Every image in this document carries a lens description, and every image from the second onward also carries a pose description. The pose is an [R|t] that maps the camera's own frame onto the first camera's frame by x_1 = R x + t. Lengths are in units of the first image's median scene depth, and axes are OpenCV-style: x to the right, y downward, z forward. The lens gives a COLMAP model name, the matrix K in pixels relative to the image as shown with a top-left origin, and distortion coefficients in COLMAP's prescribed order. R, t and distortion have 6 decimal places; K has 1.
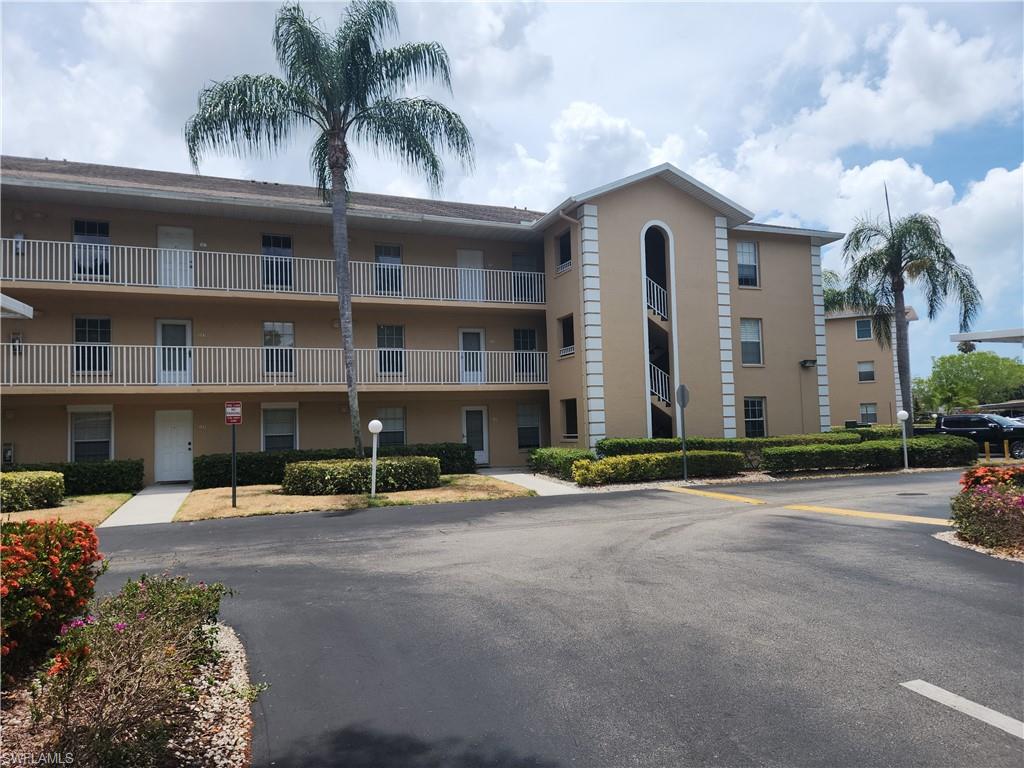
lens RADIAL K [[680.5, 0, 514.1], [0, 680.5, 388.6], [0, 0, 1]] dist [0.067015, -0.047488]
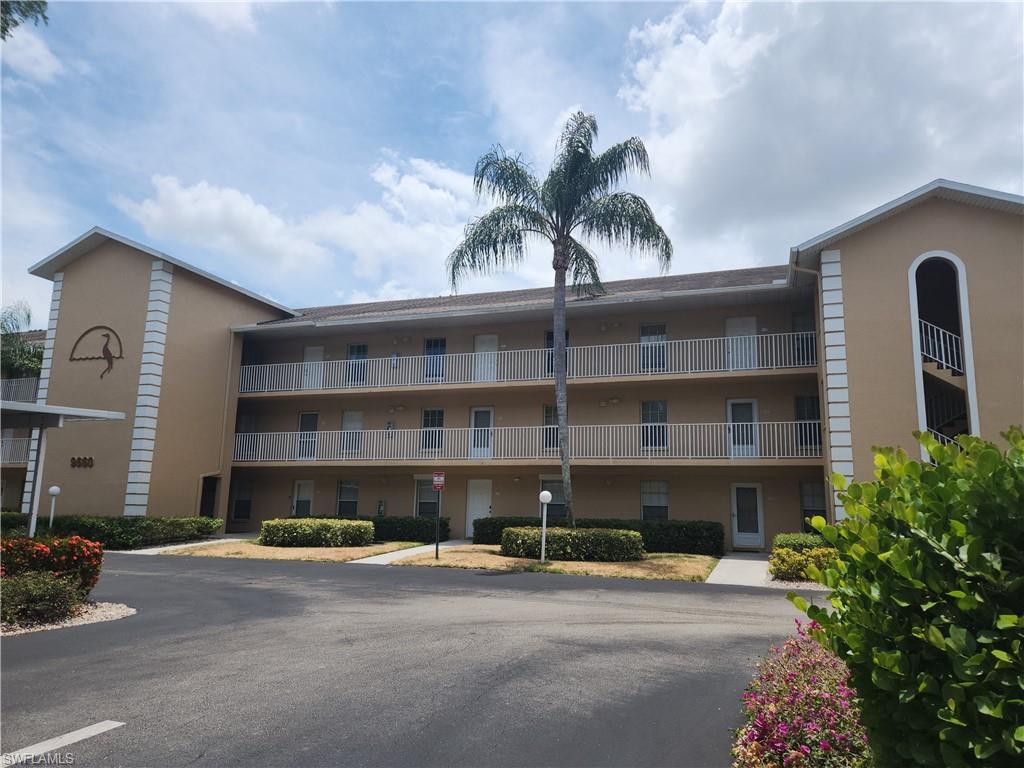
lens RADIAL K [[680.5, 0, 543.9], [0, 680.5, 389.5], [0, 0, 1]] dist [0.067015, -0.047488]
pose [[0.760862, -0.066375, -0.645510, 0.396276], [-0.003874, 0.994273, -0.106803, 0.000653], [0.648902, 0.083763, 0.756247, 0.125611]]
